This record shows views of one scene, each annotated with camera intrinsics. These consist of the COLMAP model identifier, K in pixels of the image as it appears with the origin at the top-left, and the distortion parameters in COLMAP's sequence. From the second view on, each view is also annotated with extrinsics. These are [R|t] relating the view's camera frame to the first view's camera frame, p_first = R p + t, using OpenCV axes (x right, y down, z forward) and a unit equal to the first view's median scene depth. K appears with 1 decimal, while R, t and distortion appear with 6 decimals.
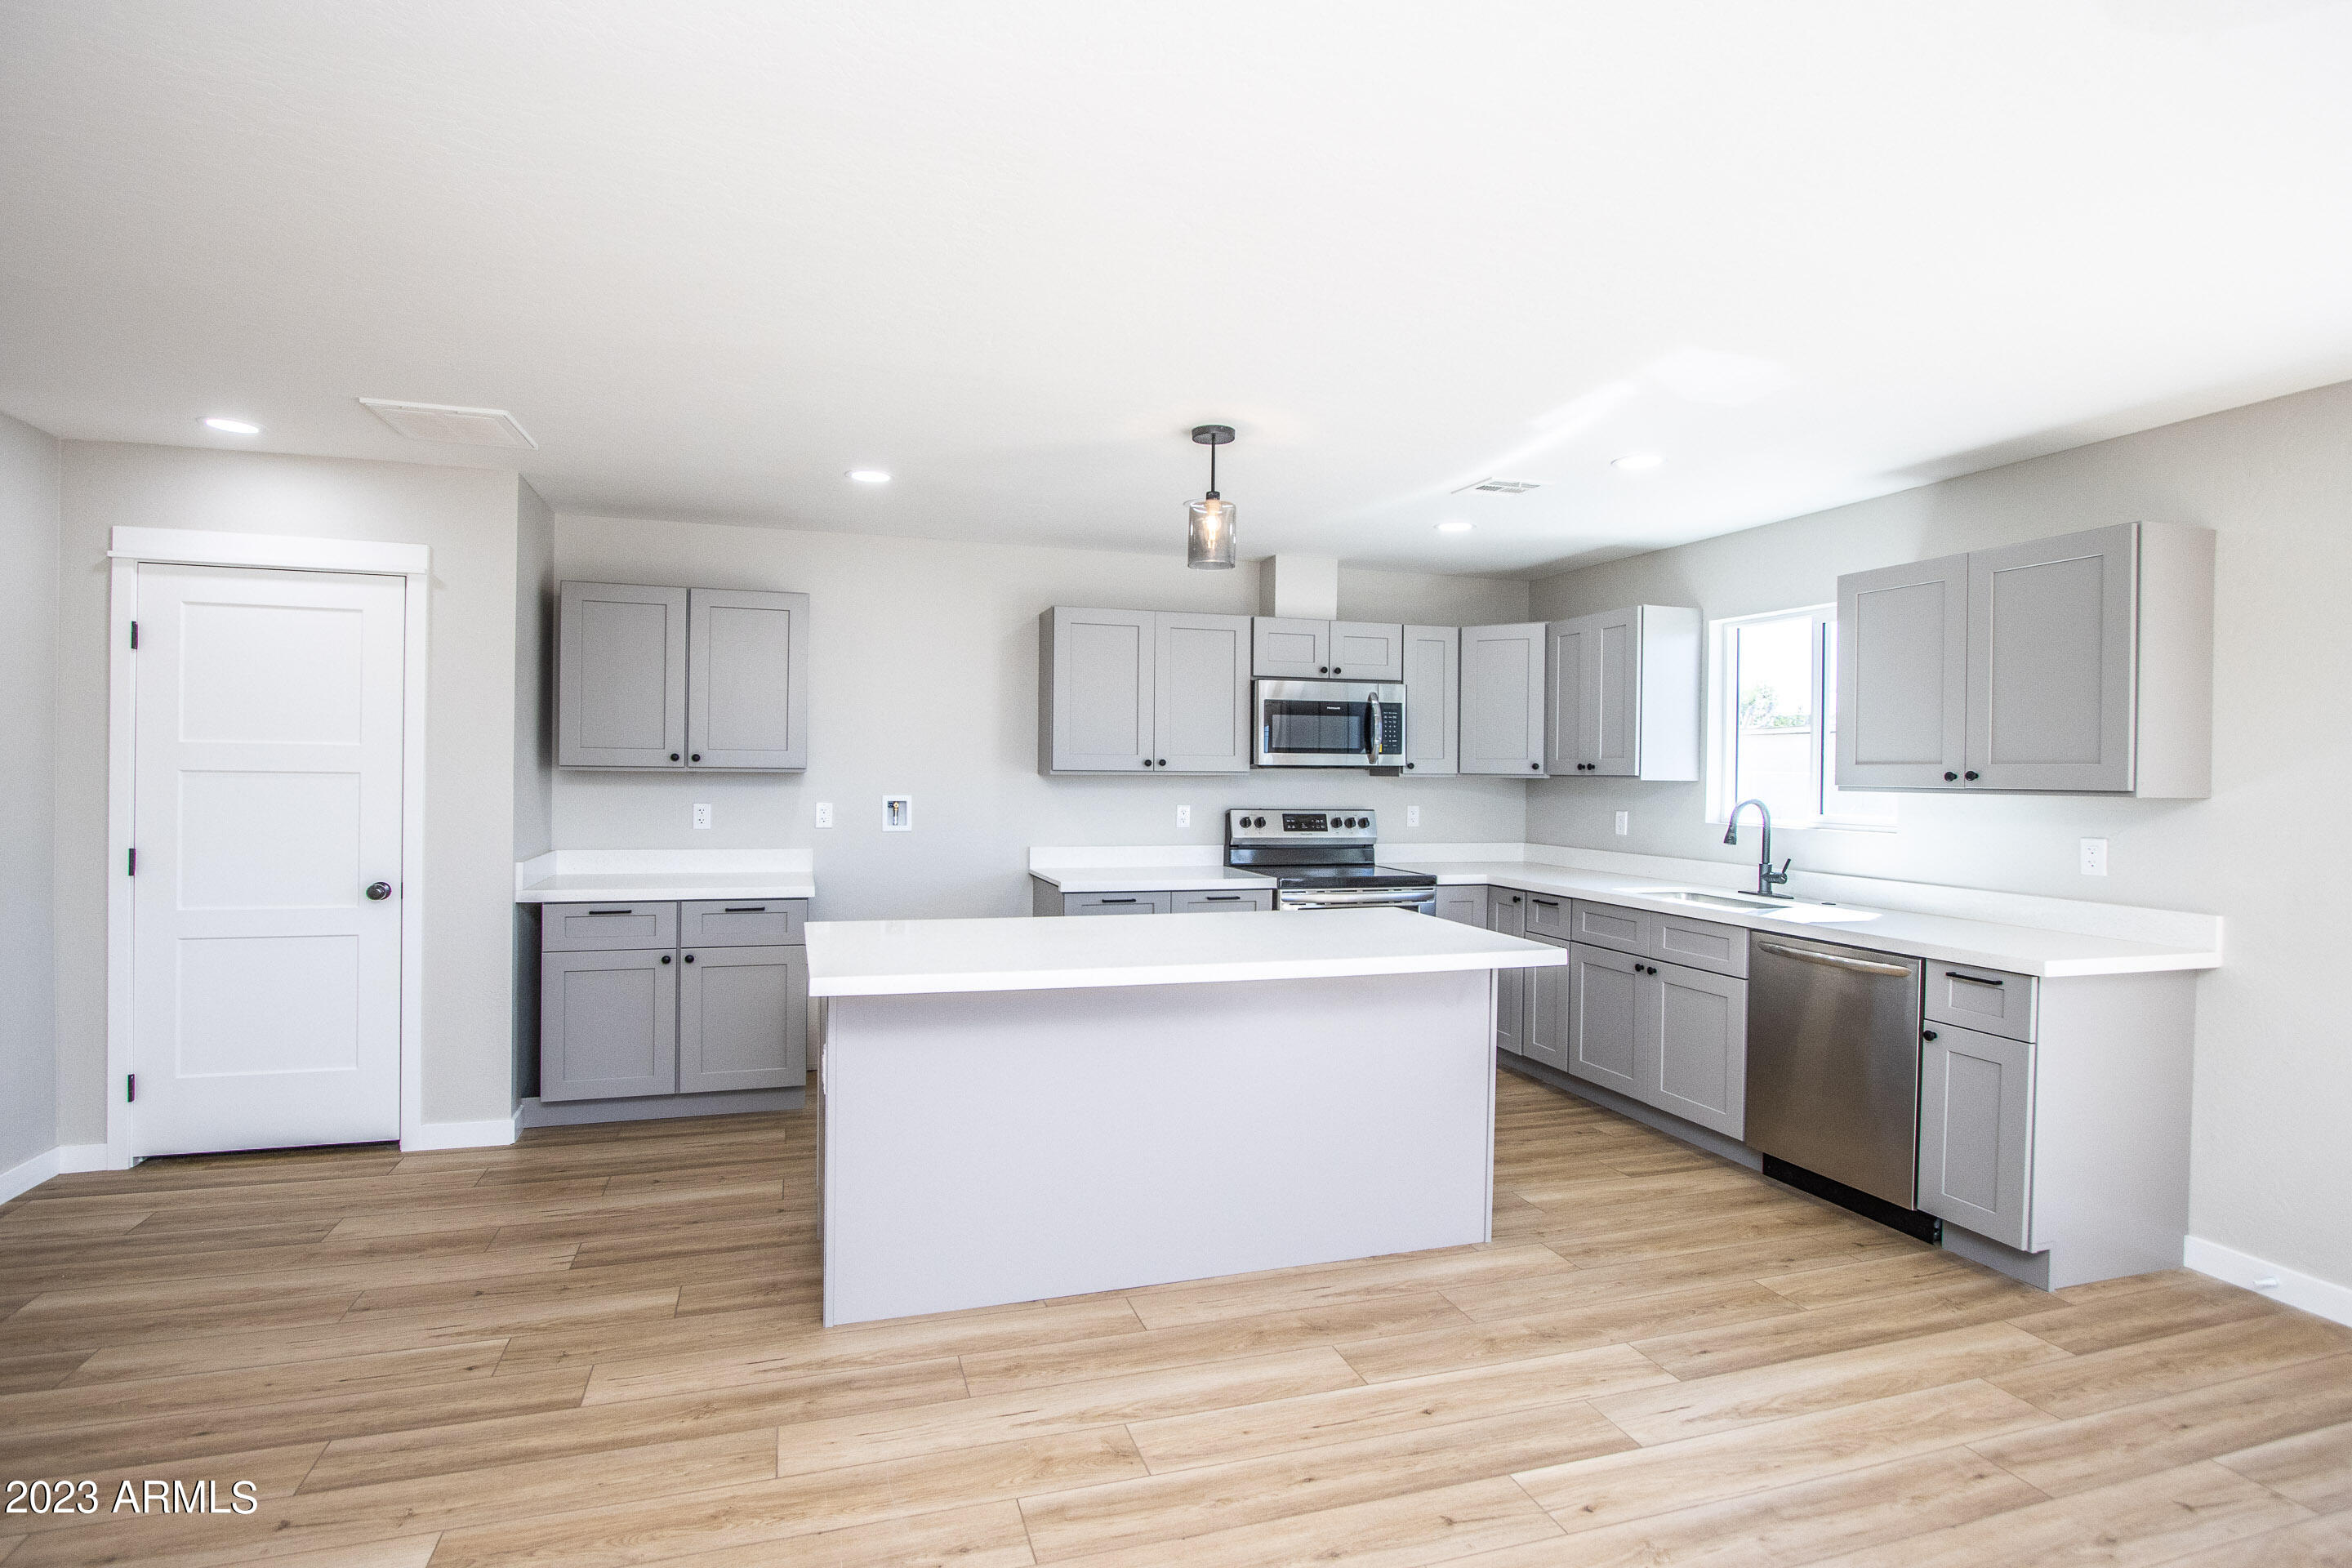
lens RADIAL K [[1119.2, 0, 1084.9], [0, 1119.2, 768.1], [0, 0, 1]] dist [-0.010522, -0.000231]
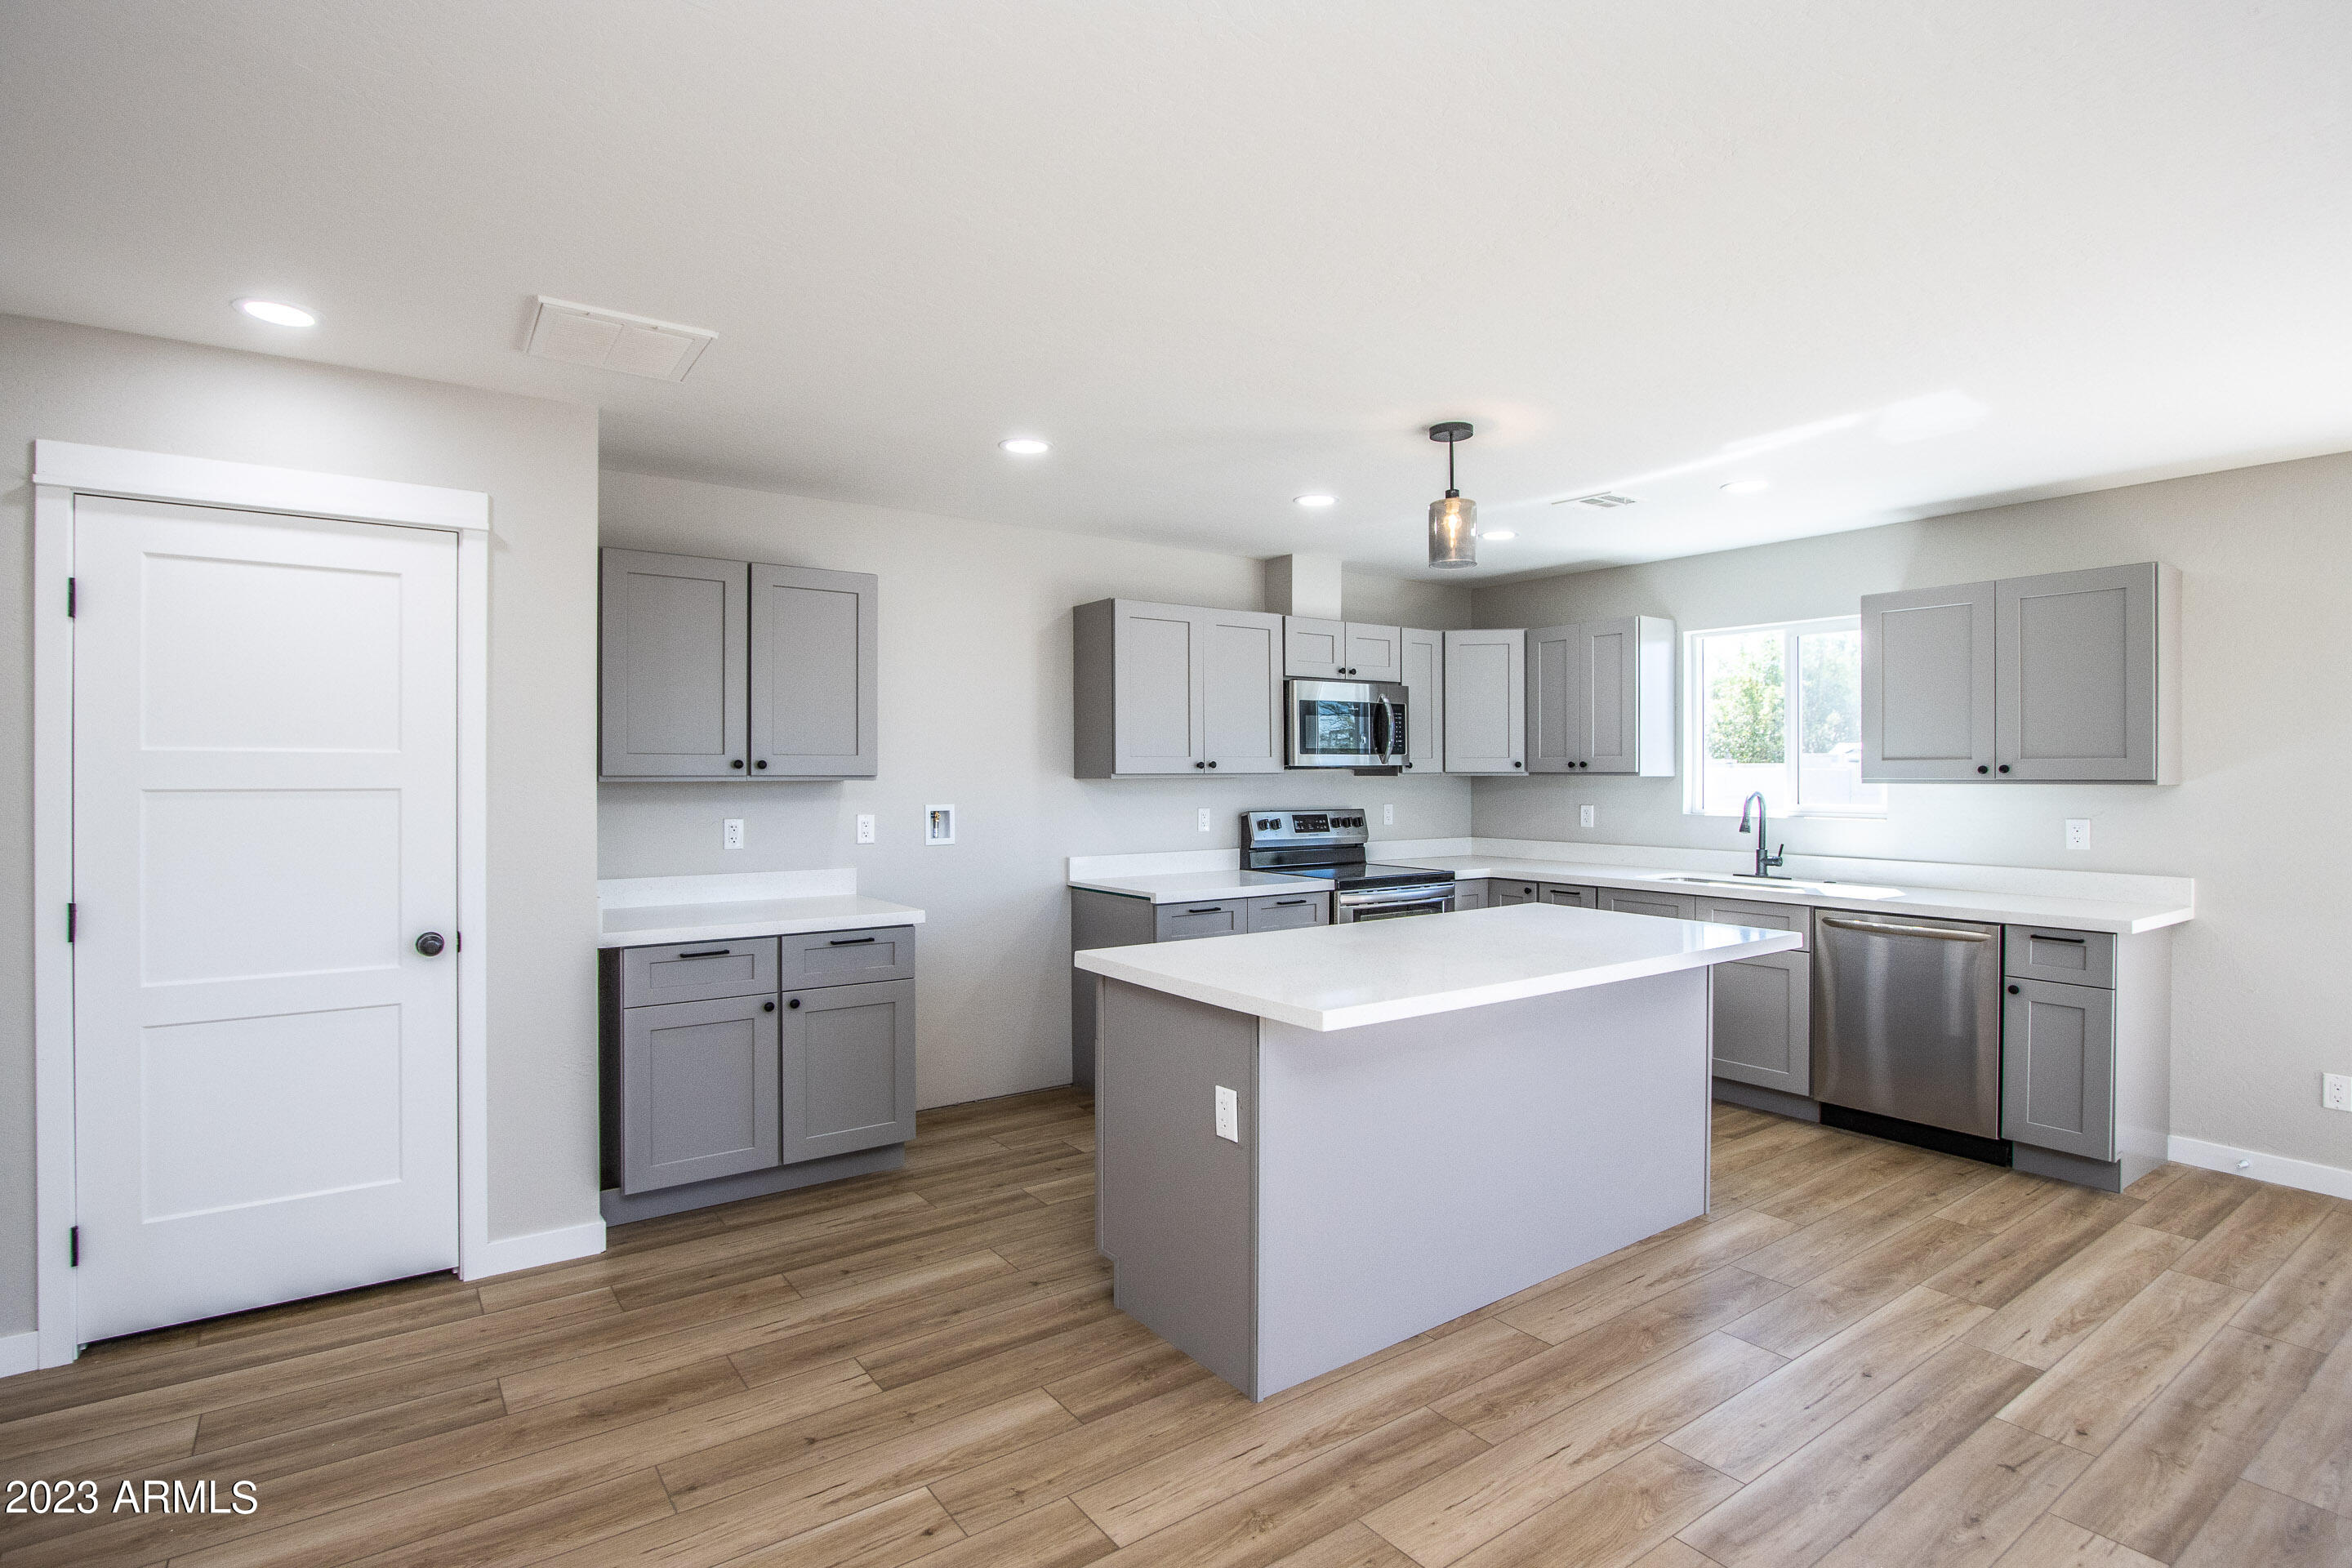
lens RADIAL K [[1119.2, 0, 1055.9], [0, 1119.2, 781.0], [0, 0, 1]] dist [-0.010522, -0.000231]
pose [[0.954345, -0.014663, 0.298347, -0.480620], [0.012176, 0.999874, 0.010190, -0.004499], [-0.298459, -0.006092, 0.954403, 0.152899]]
